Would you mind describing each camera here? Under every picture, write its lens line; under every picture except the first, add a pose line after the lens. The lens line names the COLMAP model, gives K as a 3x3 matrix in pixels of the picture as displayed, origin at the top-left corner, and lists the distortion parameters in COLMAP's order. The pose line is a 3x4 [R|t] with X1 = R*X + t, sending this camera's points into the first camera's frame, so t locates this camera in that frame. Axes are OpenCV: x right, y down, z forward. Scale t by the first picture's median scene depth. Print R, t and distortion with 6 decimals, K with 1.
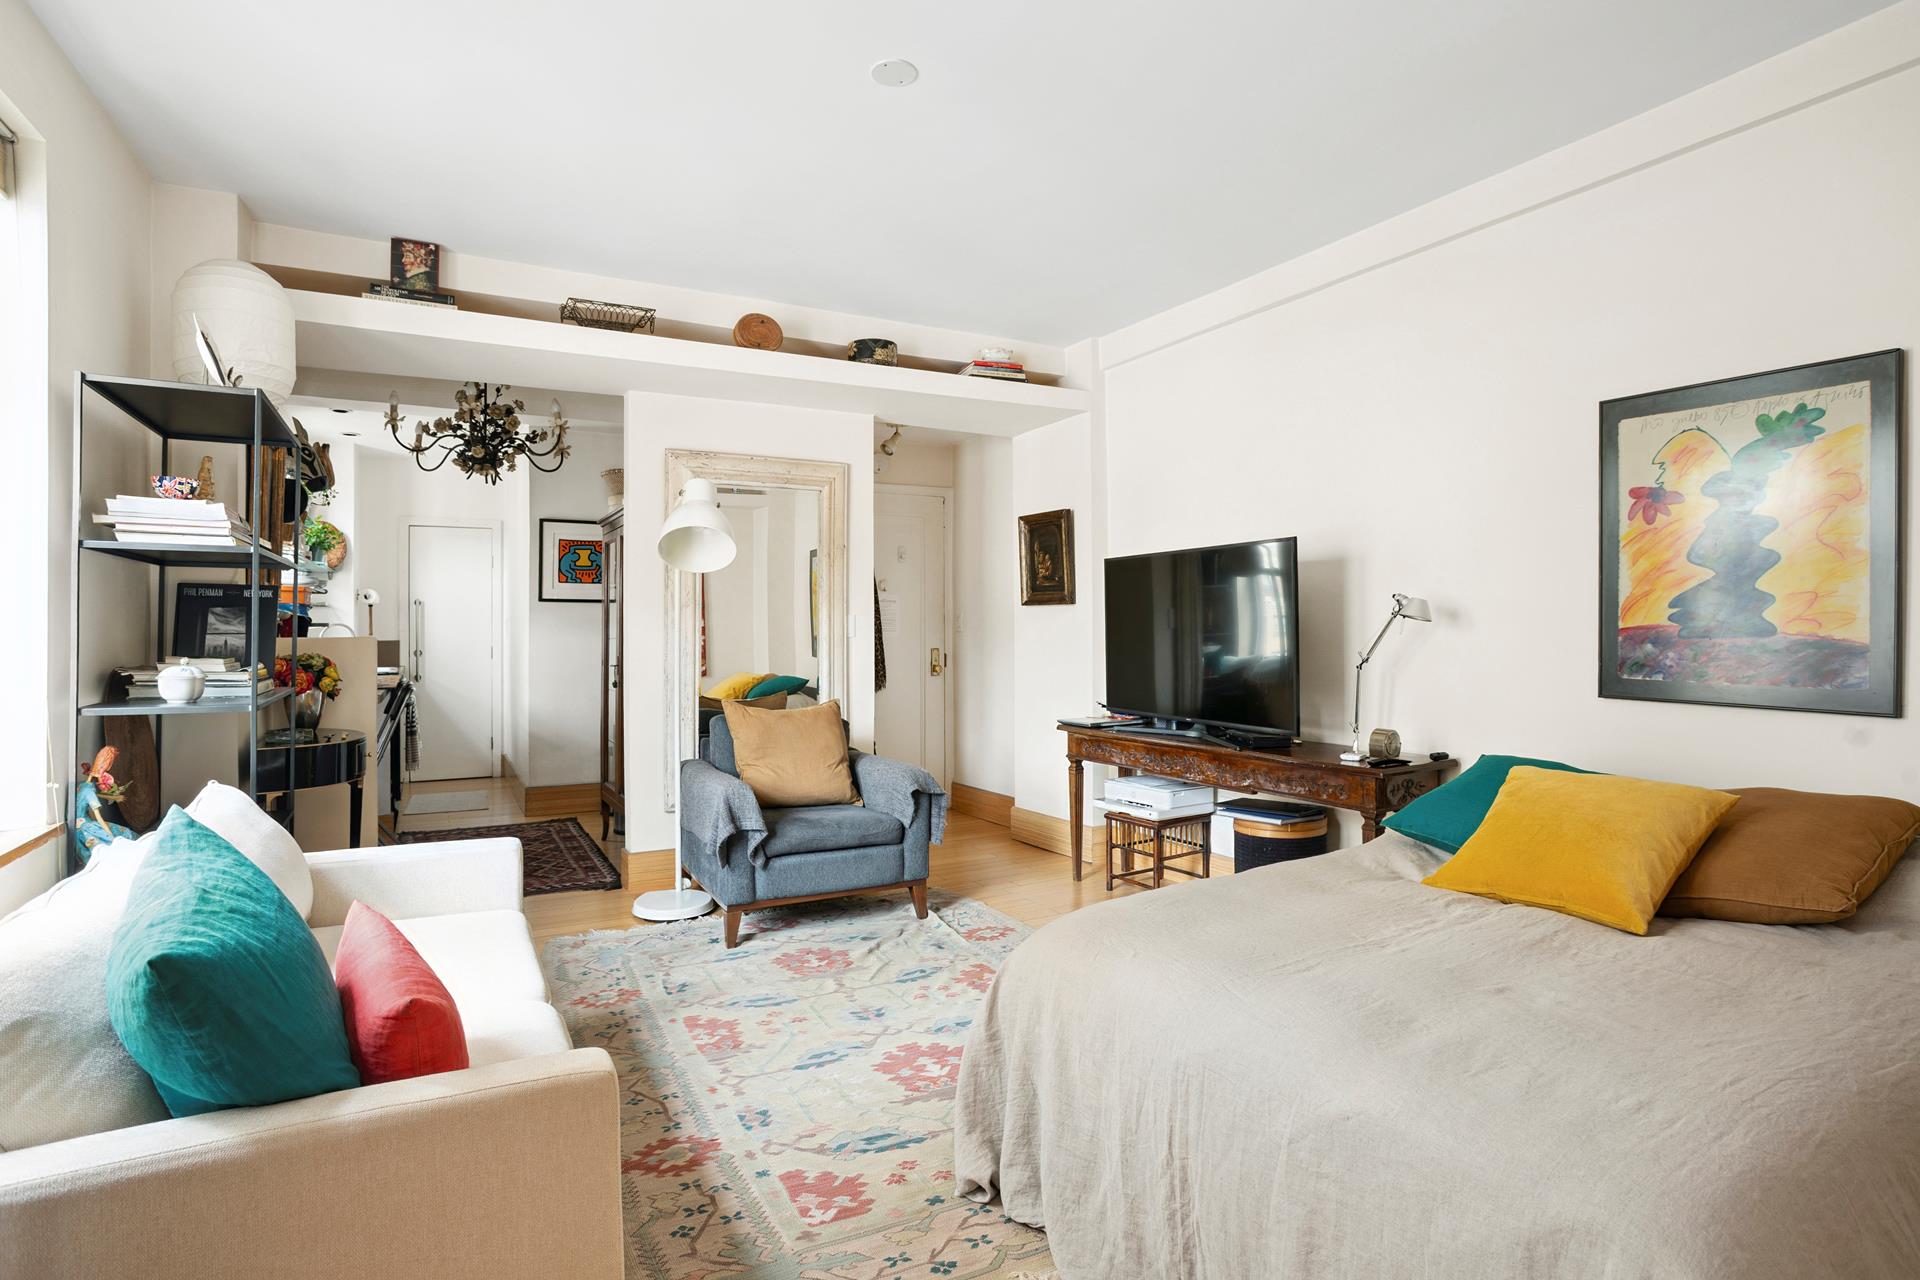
lens RADIAL K [[1009.6, 0, 948.3], [0, 1009.6, 631.7], [0, 0, 1]] dist [-0.008342, -0.000473]
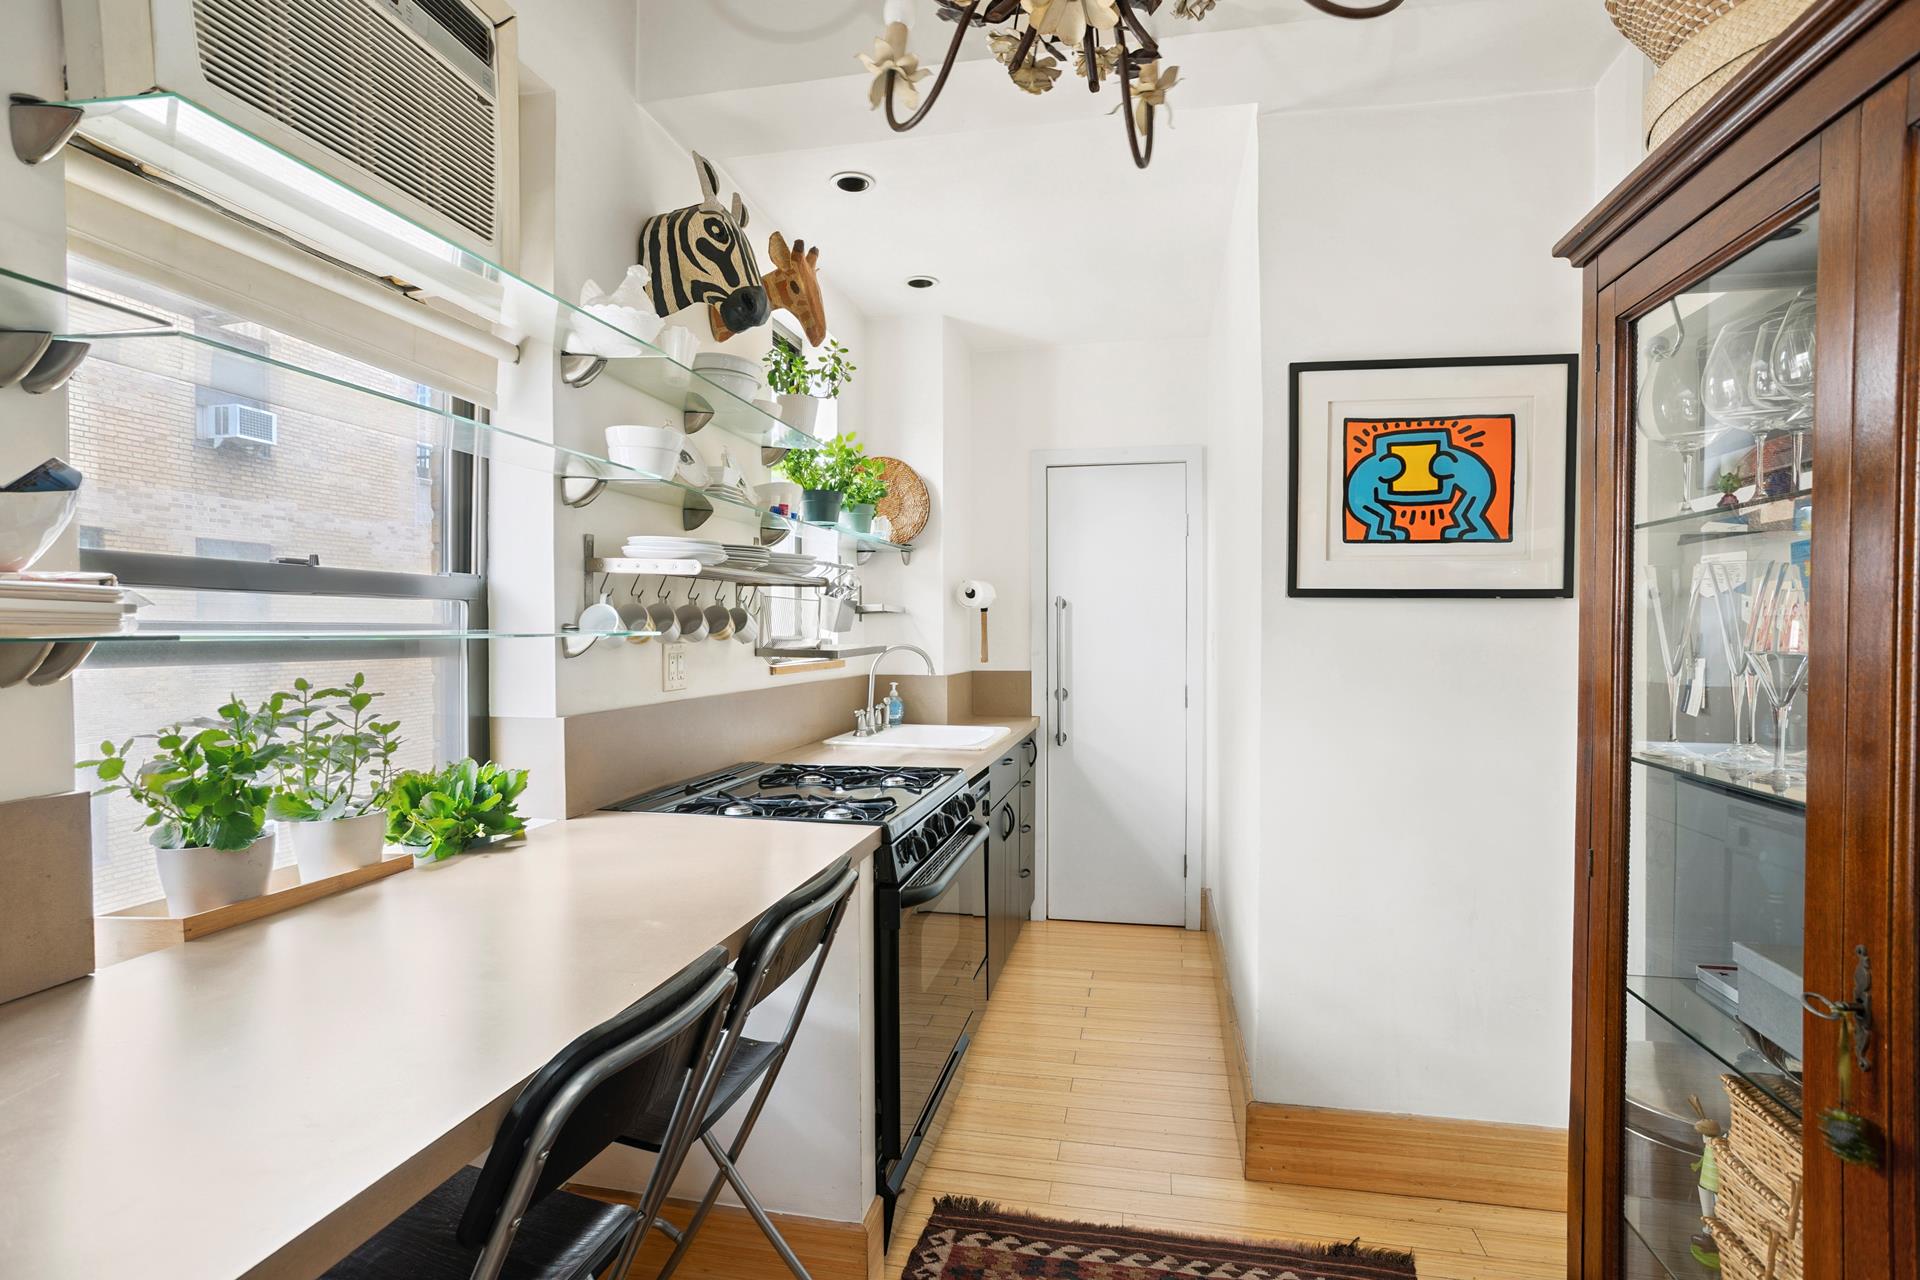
lens RADIAL K [[1009.6, 0, 952.5], [0, 1009.6, 639.7], [0, 0, 1]] dist [-0.008342, -0.000473]
pose [[0.779465, 0.008284, -0.626391, -0.270482], [0.000420, 0.999905, 0.013746, -0.019969], [0.626446, -0.010978, 0.779388, 0.637605]]
